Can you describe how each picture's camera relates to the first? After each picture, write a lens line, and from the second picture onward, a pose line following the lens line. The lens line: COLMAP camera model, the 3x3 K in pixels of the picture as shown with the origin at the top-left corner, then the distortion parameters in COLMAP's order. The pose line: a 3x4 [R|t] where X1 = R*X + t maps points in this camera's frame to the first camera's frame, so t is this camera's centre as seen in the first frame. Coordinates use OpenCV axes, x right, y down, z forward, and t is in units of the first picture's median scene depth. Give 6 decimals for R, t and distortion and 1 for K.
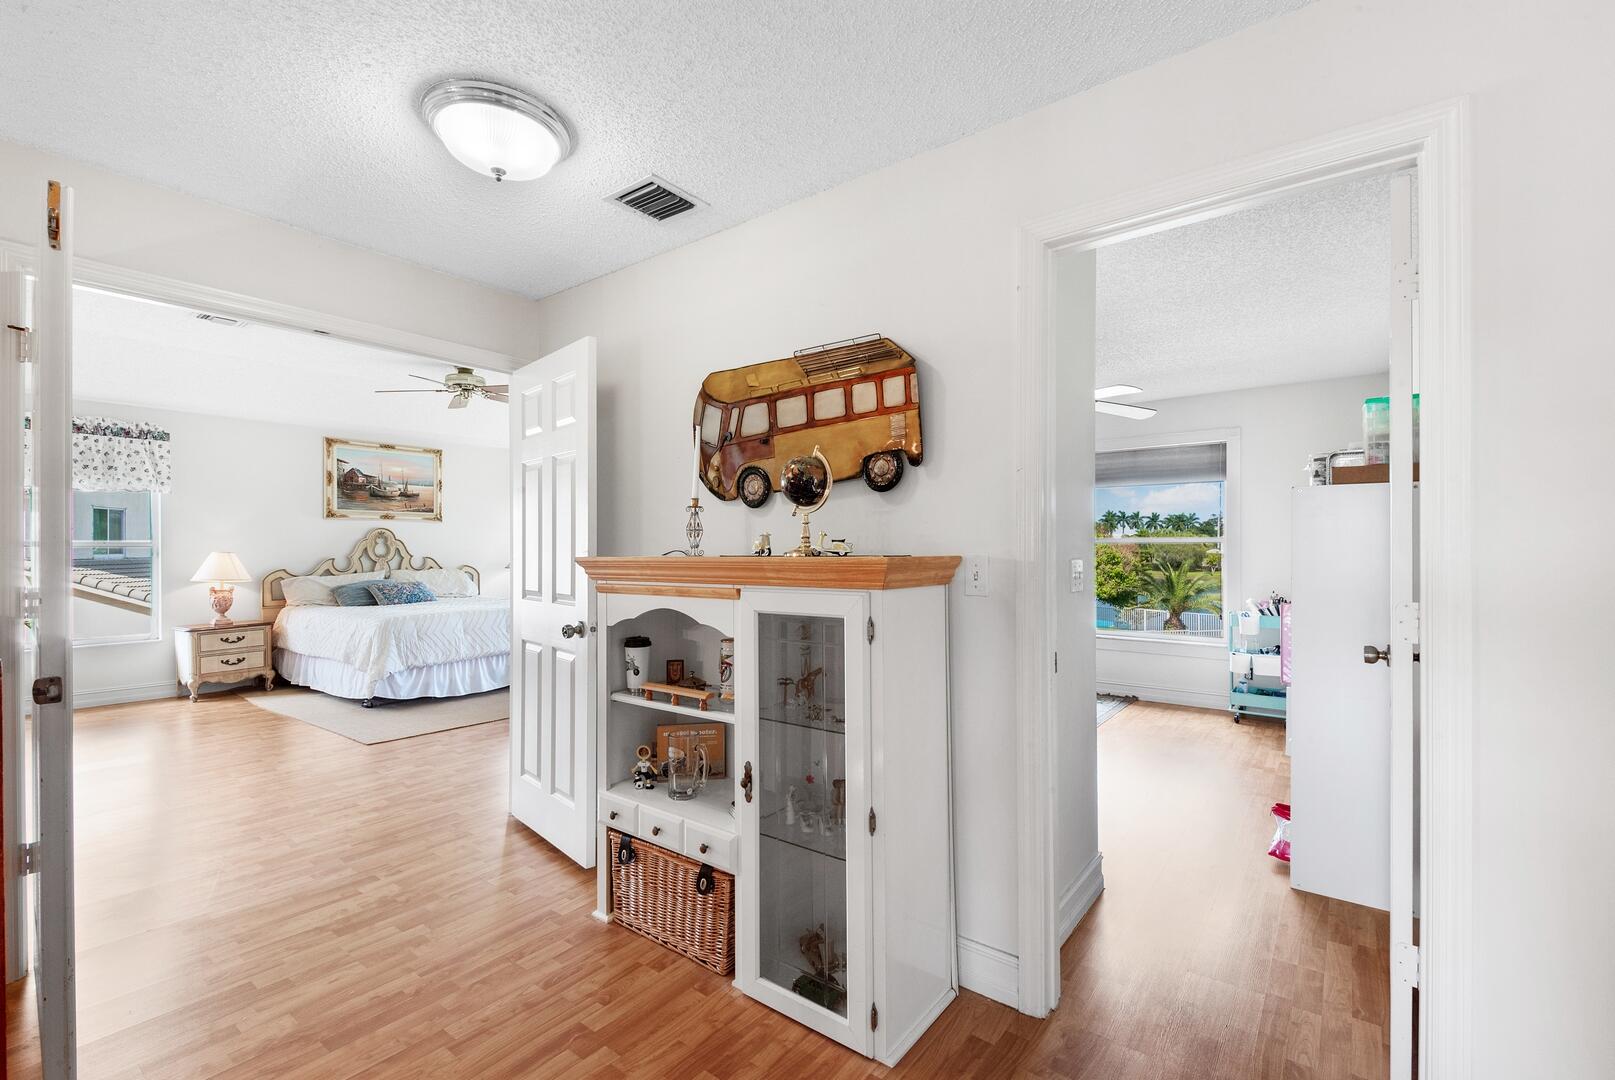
lens RADIAL K [[704.9, 0, 810.1], [0, 704.9, 544.3], [0, 0, 1]] dist [-0.000162, -0.009776]
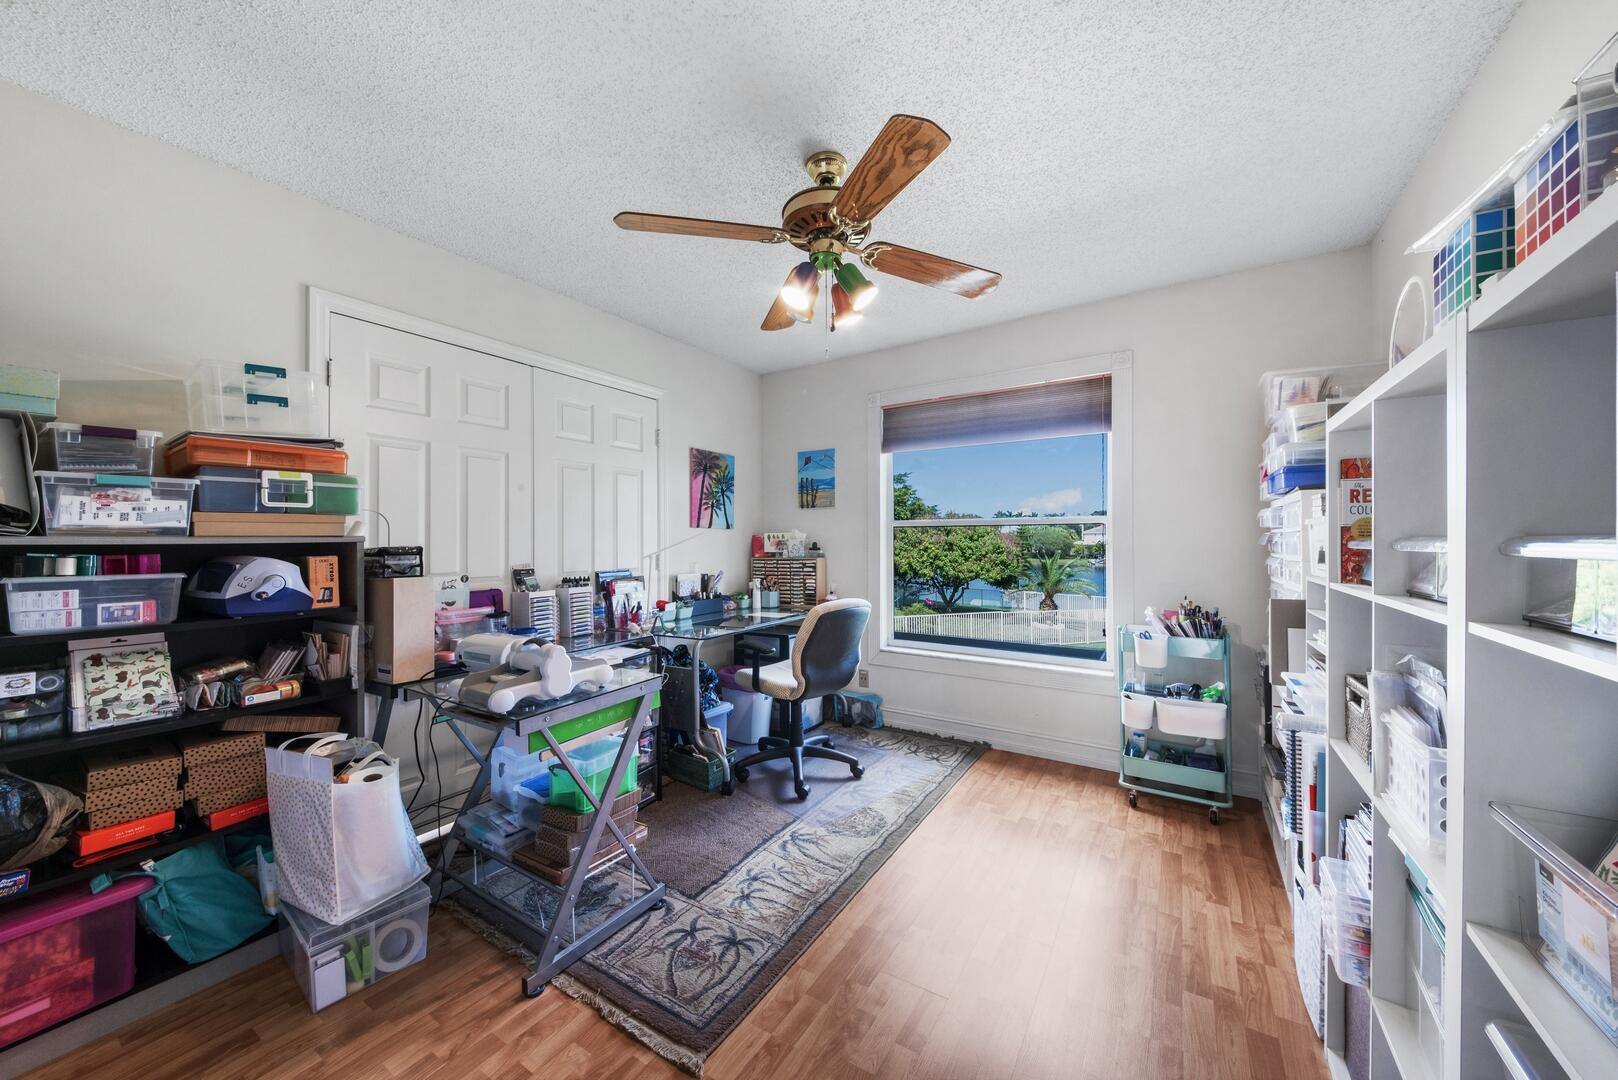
lens RADIAL K [[583.9, 0, 809.0], [0, 583.9, 540.0], [0, 0, 1]] dist [0.000753, 0.000063]
pose [[0.996183, -0.005552, 0.087118, 0.267952], [0.005310, 0.999981, 0.003005, 0.011576], [-0.087133, -0.002530, 0.996193, 0.495159]]
